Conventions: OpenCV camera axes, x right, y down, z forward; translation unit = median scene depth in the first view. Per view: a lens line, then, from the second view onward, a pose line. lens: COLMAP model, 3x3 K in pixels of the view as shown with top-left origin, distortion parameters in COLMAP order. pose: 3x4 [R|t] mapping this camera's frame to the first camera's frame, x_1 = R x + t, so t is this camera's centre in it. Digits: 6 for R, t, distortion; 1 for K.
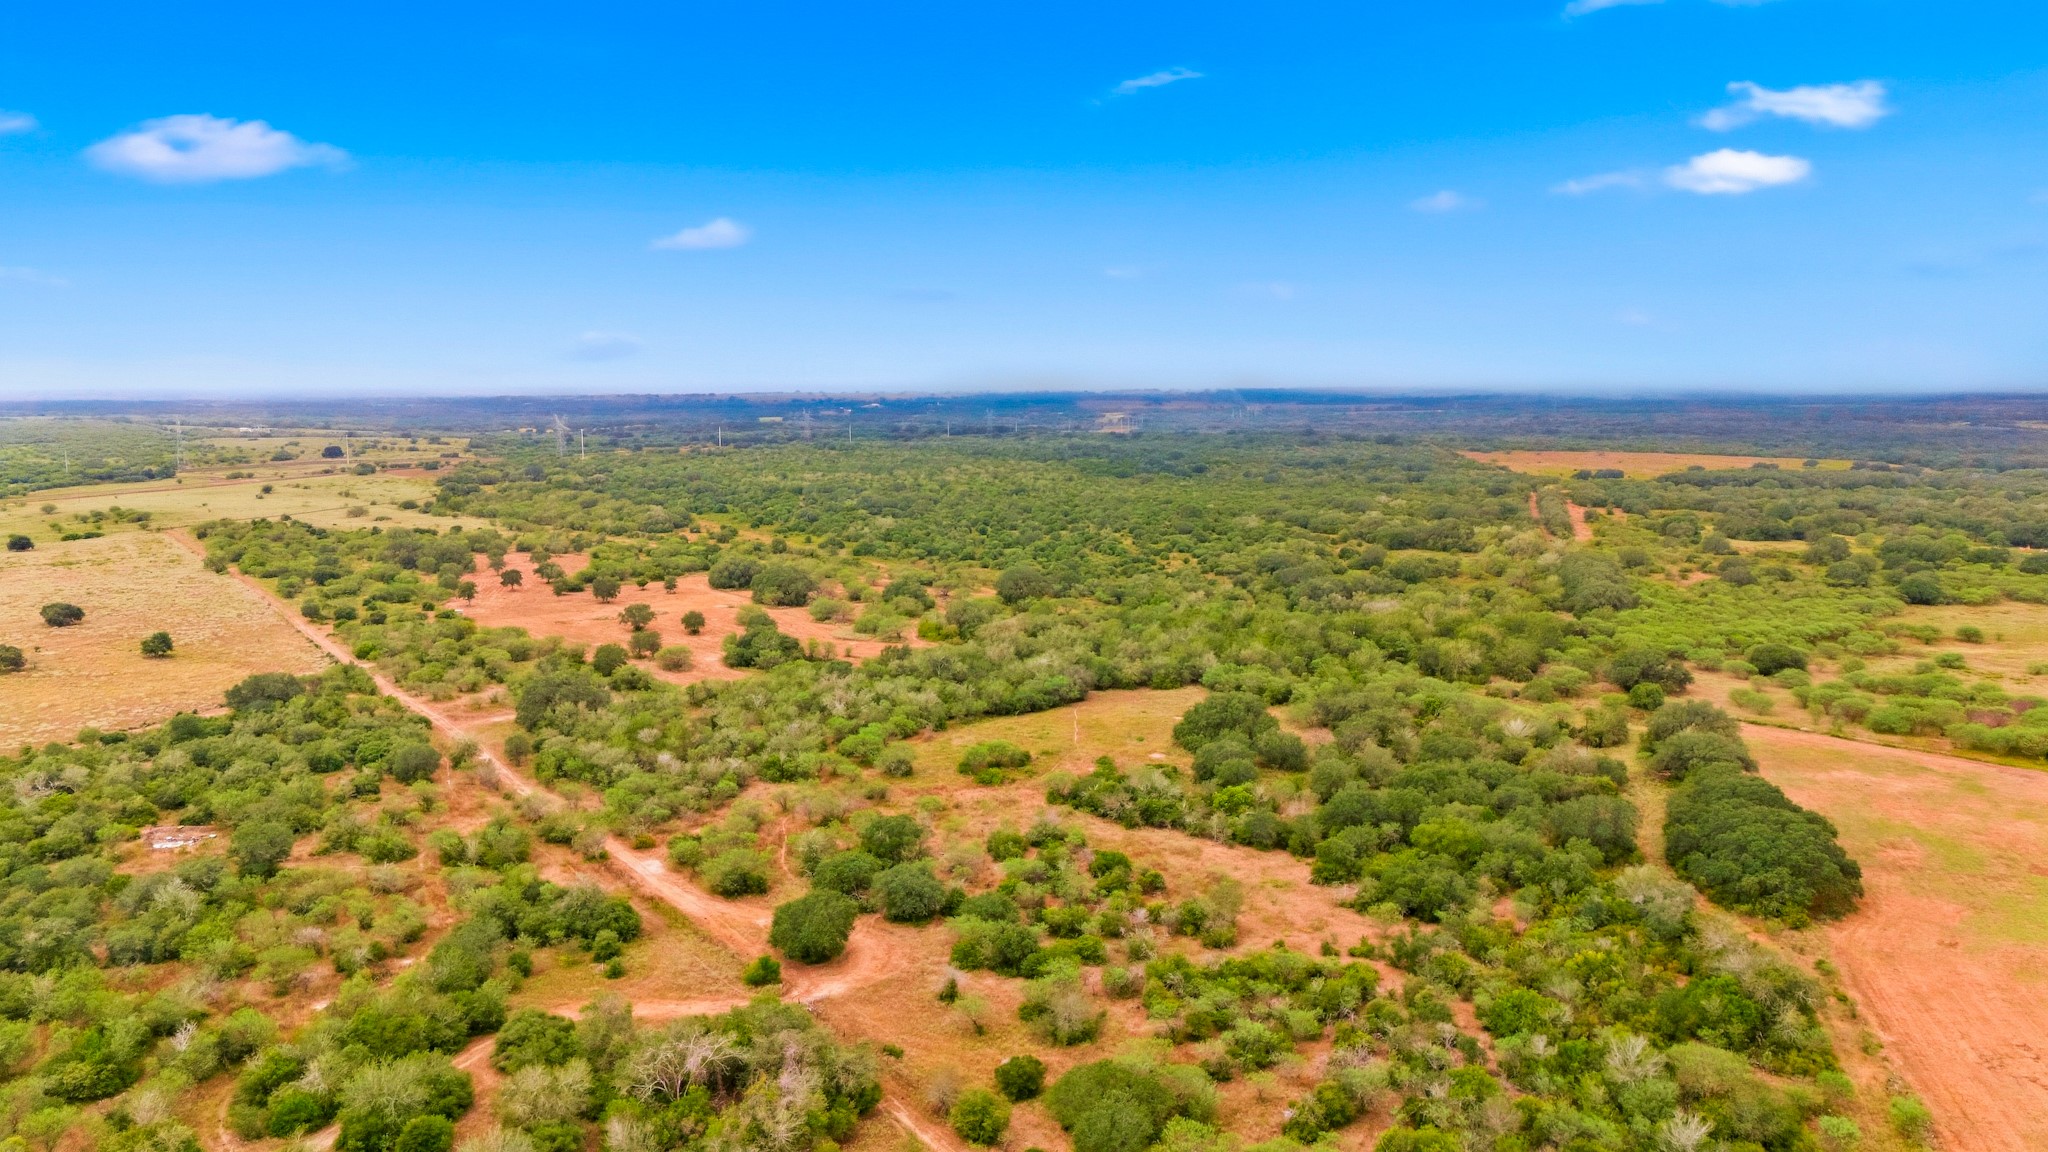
lens RADIAL K [[1503.8, 0, 1018.1], [0, 1503.8, 587.6], [0, 0, 1]] dist [0.087826, -0.087424]
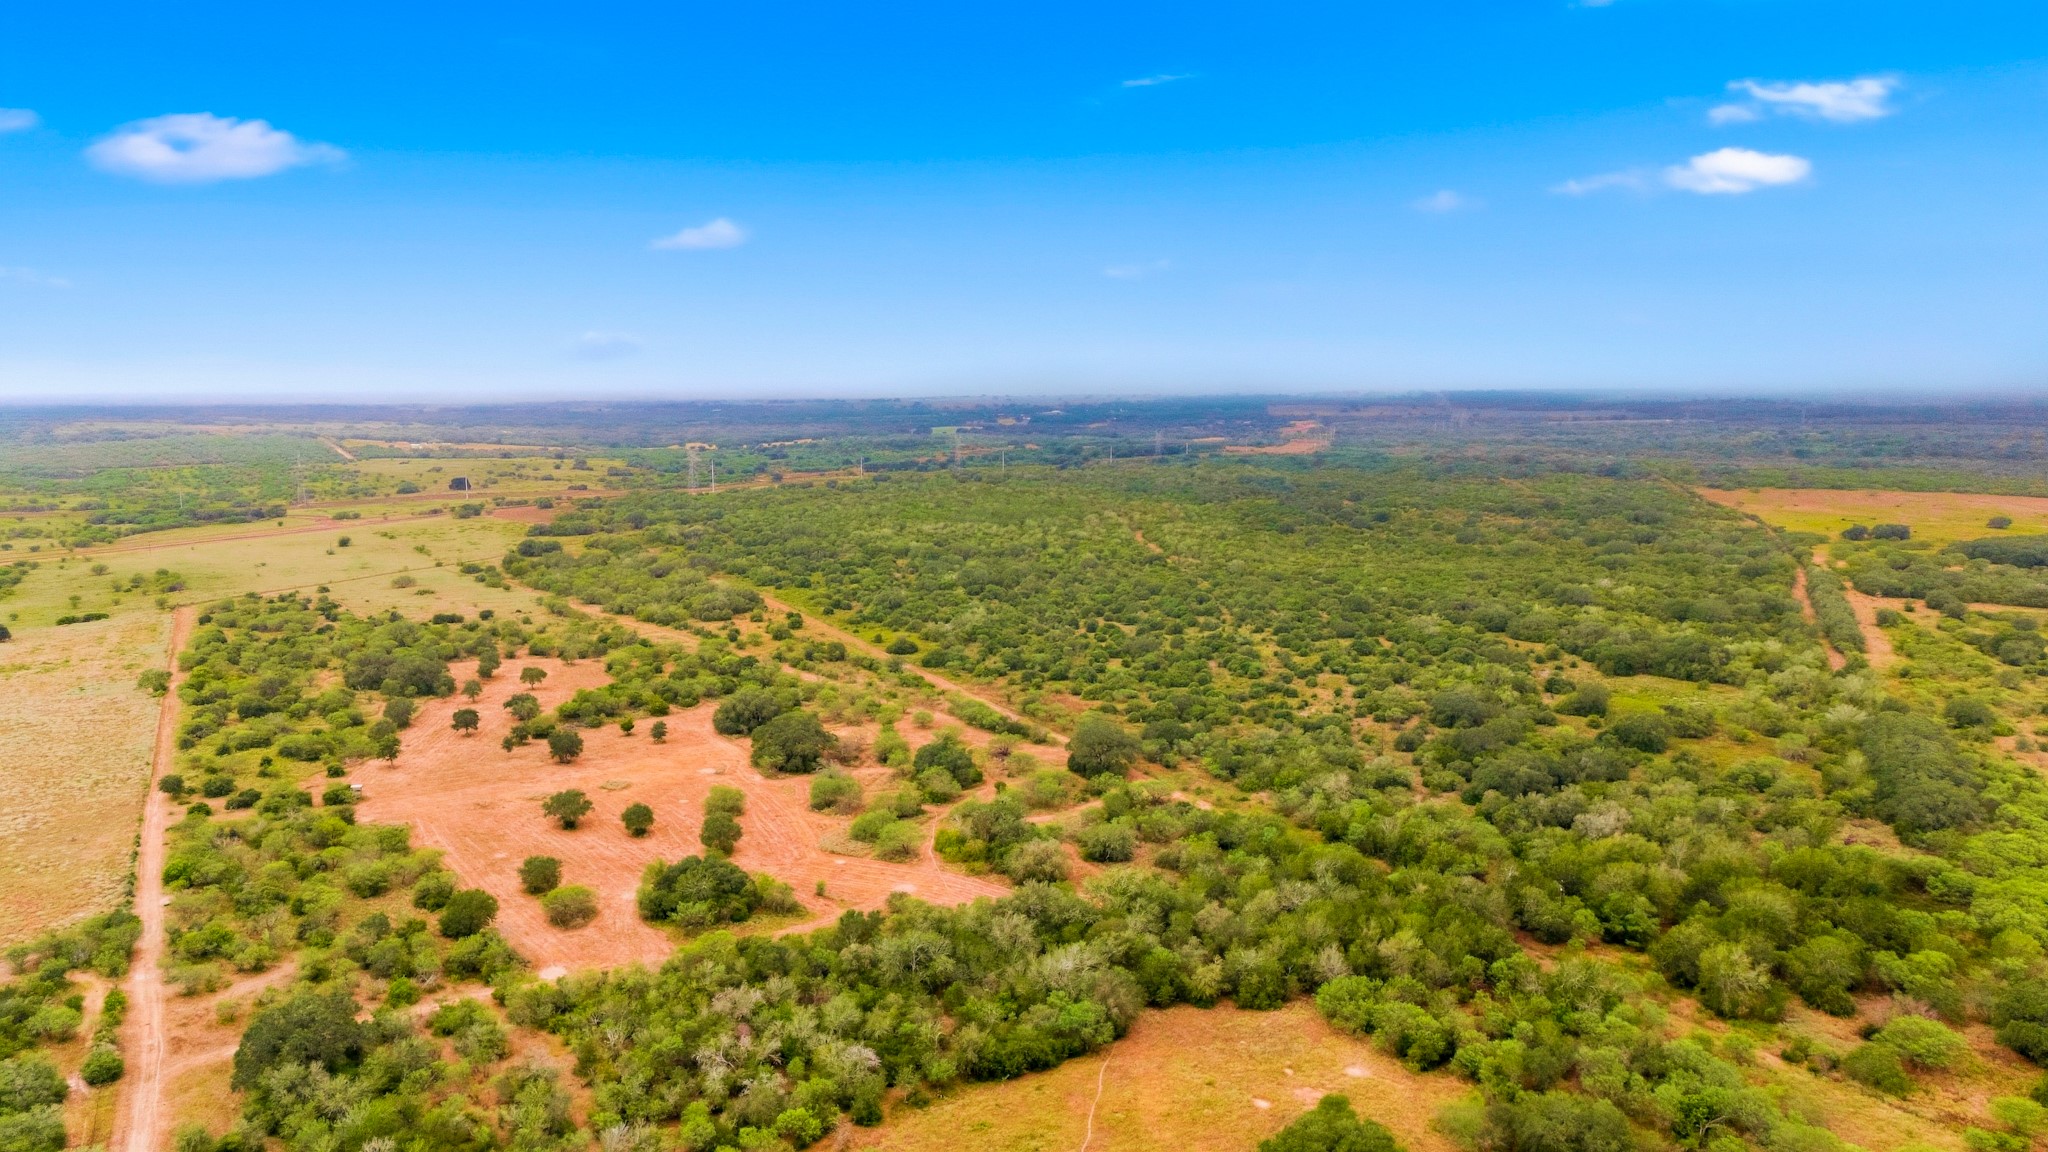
lens RADIAL K [[1503.8, 0, 1016.1], [0, 1503.8, 560.6], [0, 0, 1]] dist [0.087826, -0.087424]
pose [[0.991395, 0.015706, -0.129957, 0.045371], [-0.017627, 0.999752, -0.013638, -0.068302], [0.129711, 0.015811, 0.991426, 0.197844]]
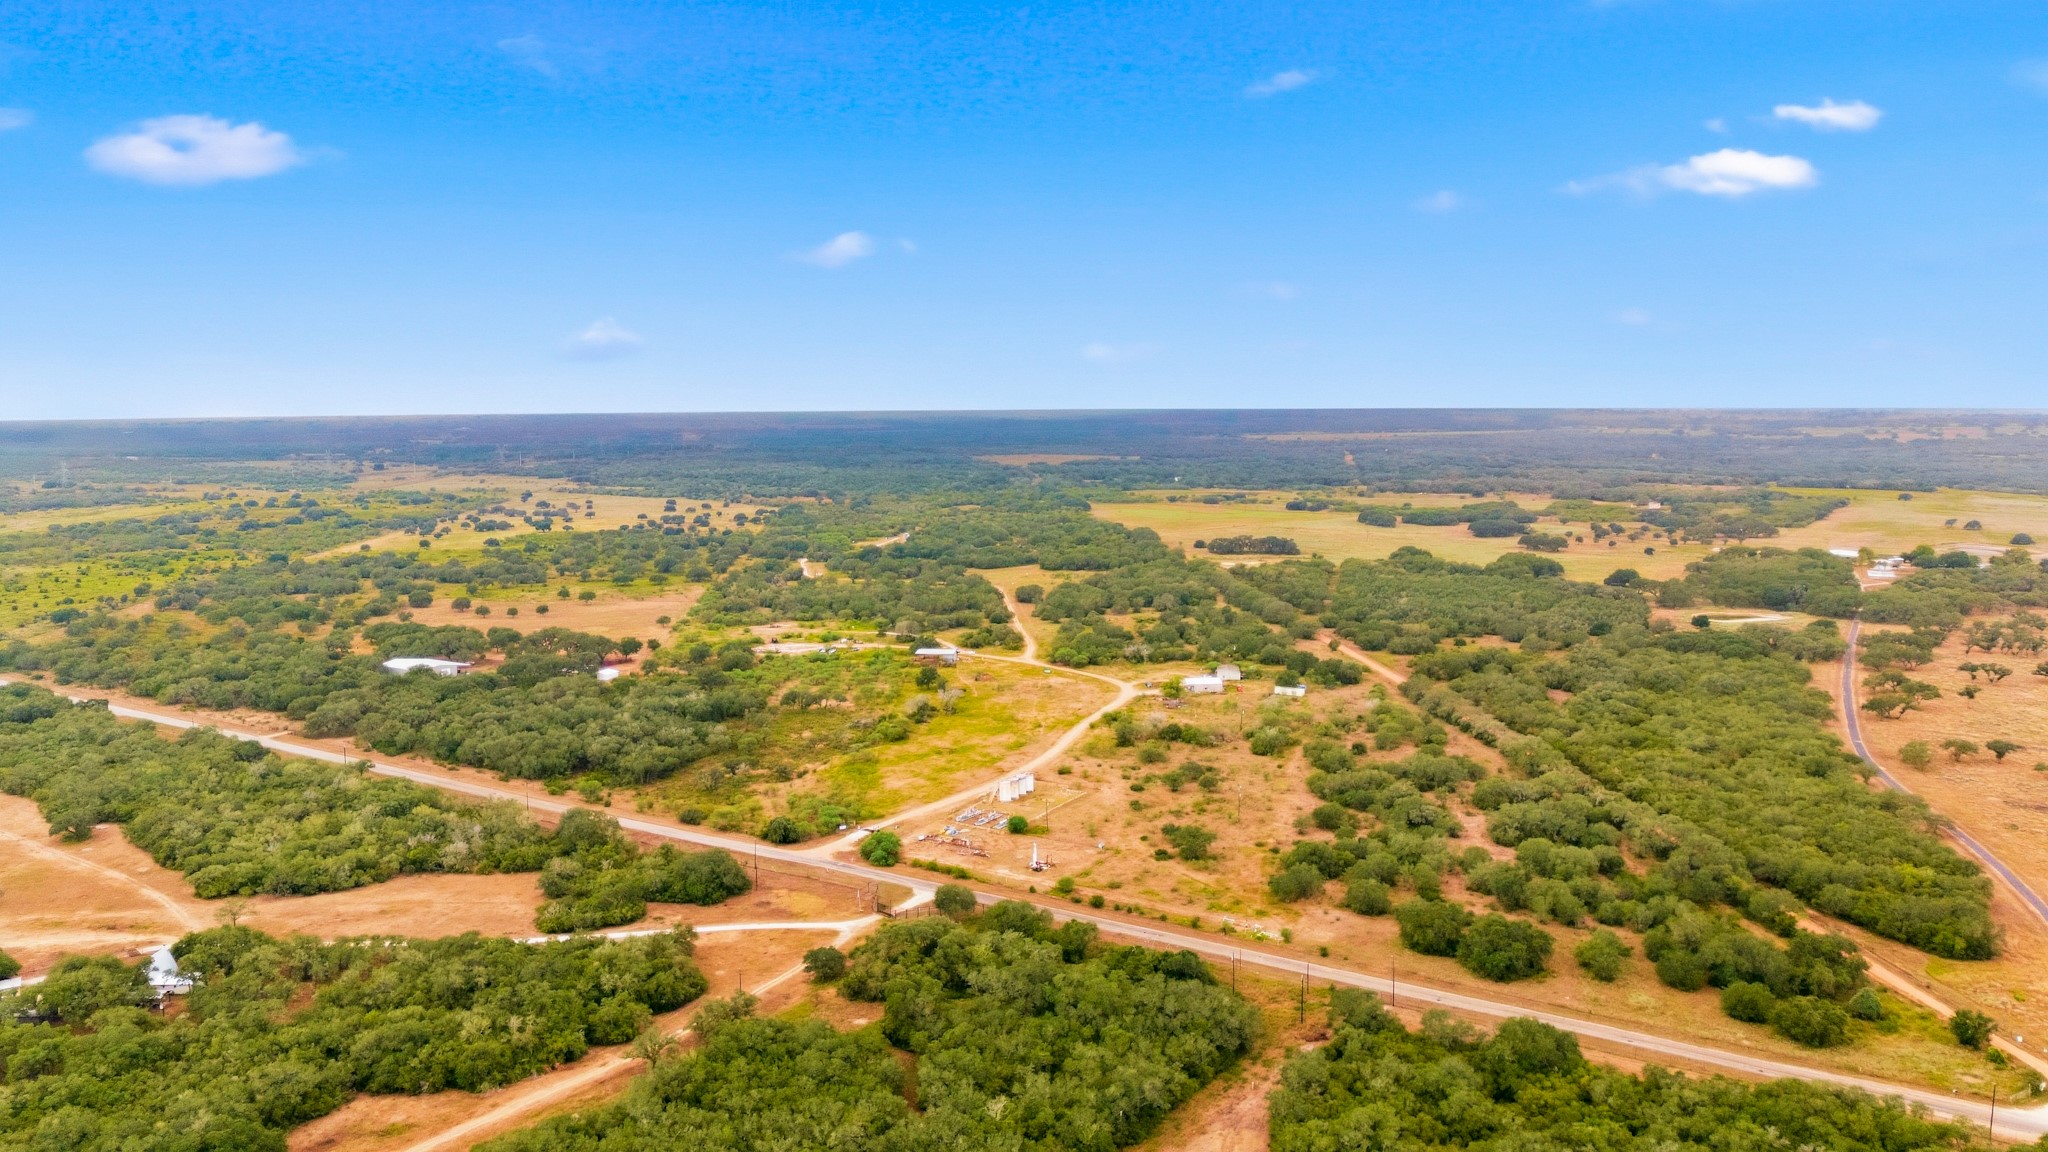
lens RADIAL K [[1503.8, 0, 1019.9], [0, 1503.8, 567.0], [0, 0, 1]] dist [0.087826, -0.087424]
pose [[0.931042, -0.048038, 0.361735, -0.821258], [0.055868, 0.998375, -0.011209, 0.185141], [-0.360609, 0.030645, 0.932213, -1.921735]]
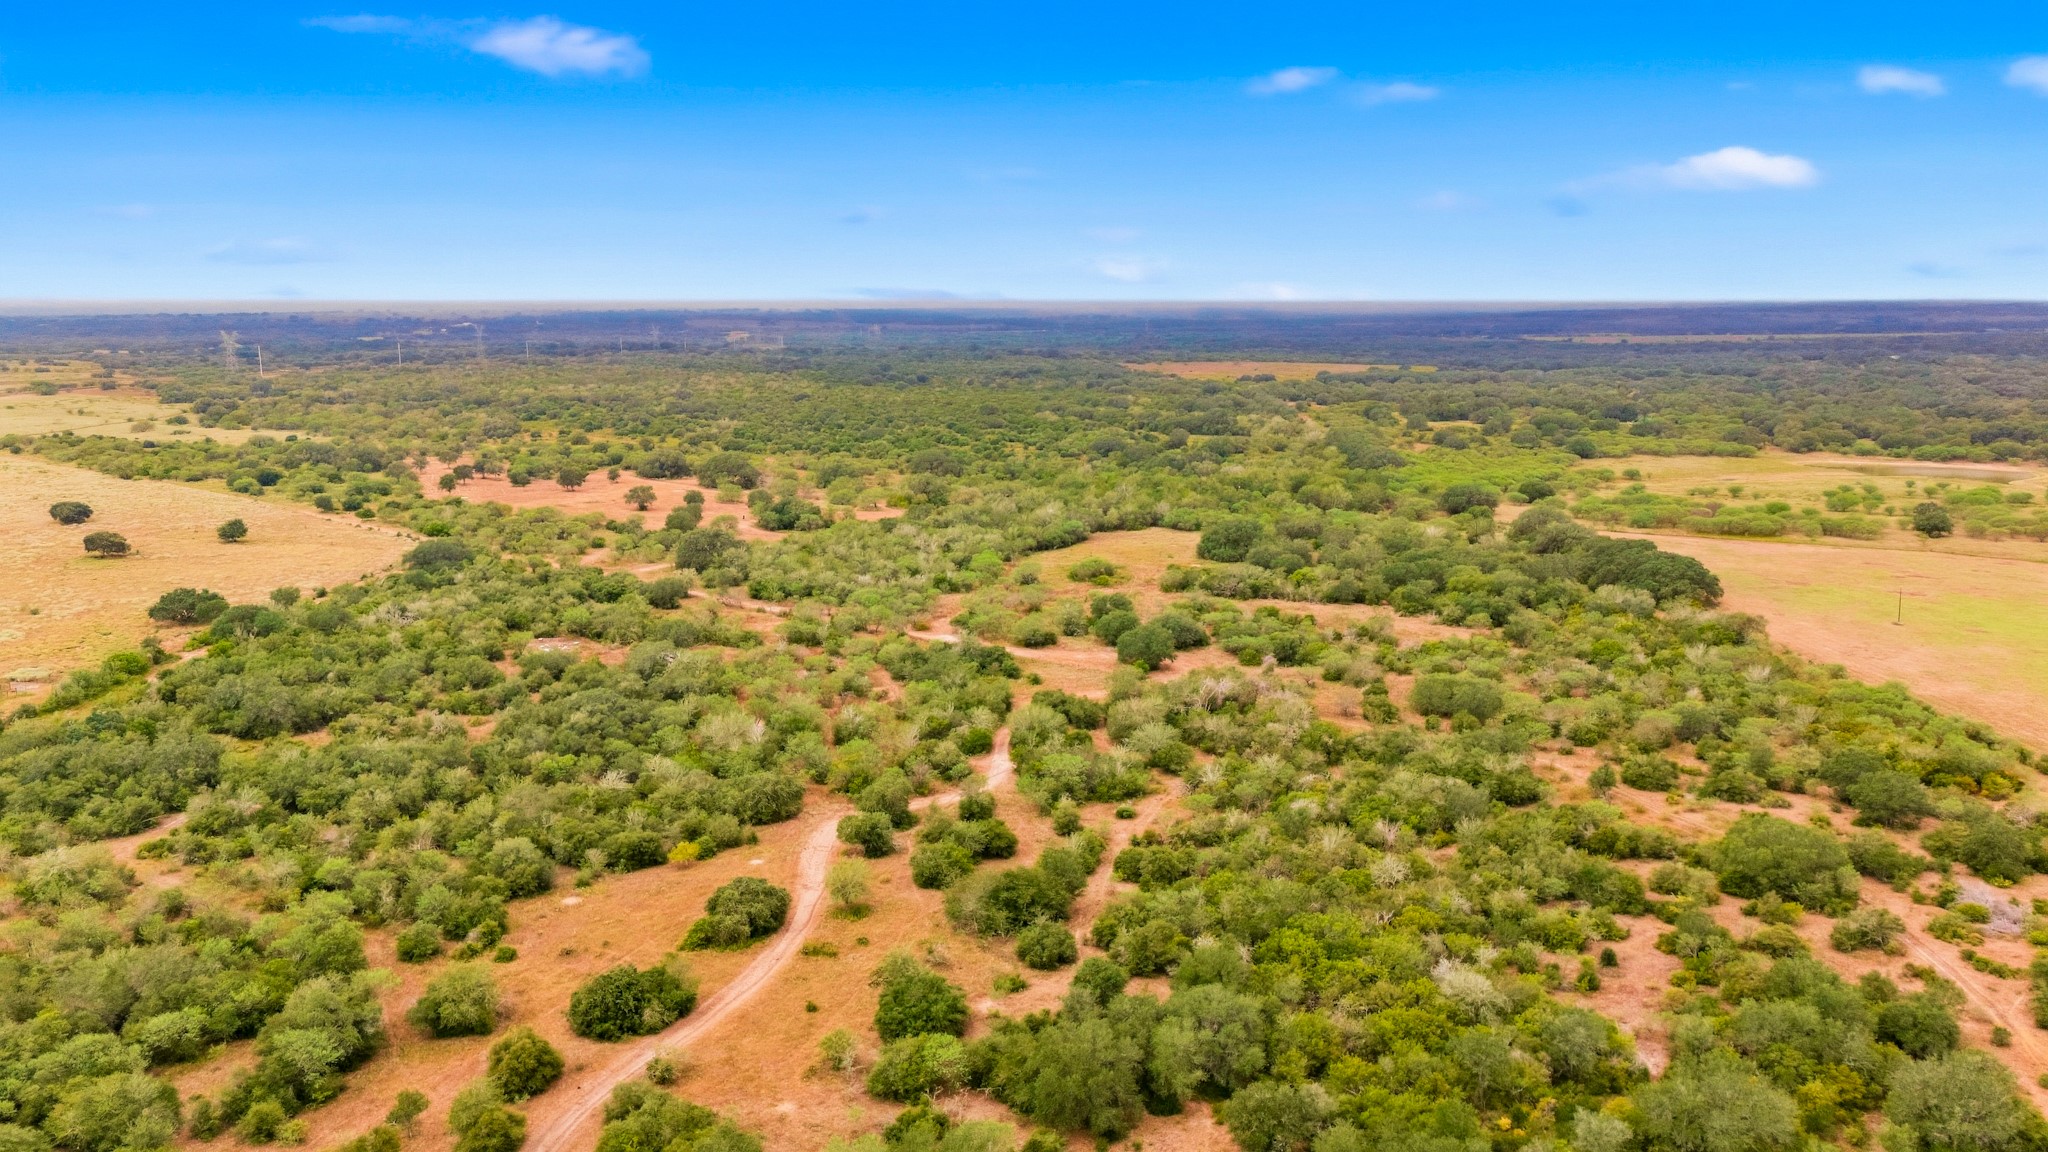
lens RADIAL K [[1503.8, 0, 1022.5], [0, 1503.8, 589.7], [0, 0, 1]] dist [0.087826, -0.087424]
pose [[0.960078, -0.053736, 0.274524, -0.206050], [0.039530, 0.997590, 0.057024, 0.024722], [-0.276926, -0.043895, 0.959888, -0.118097]]
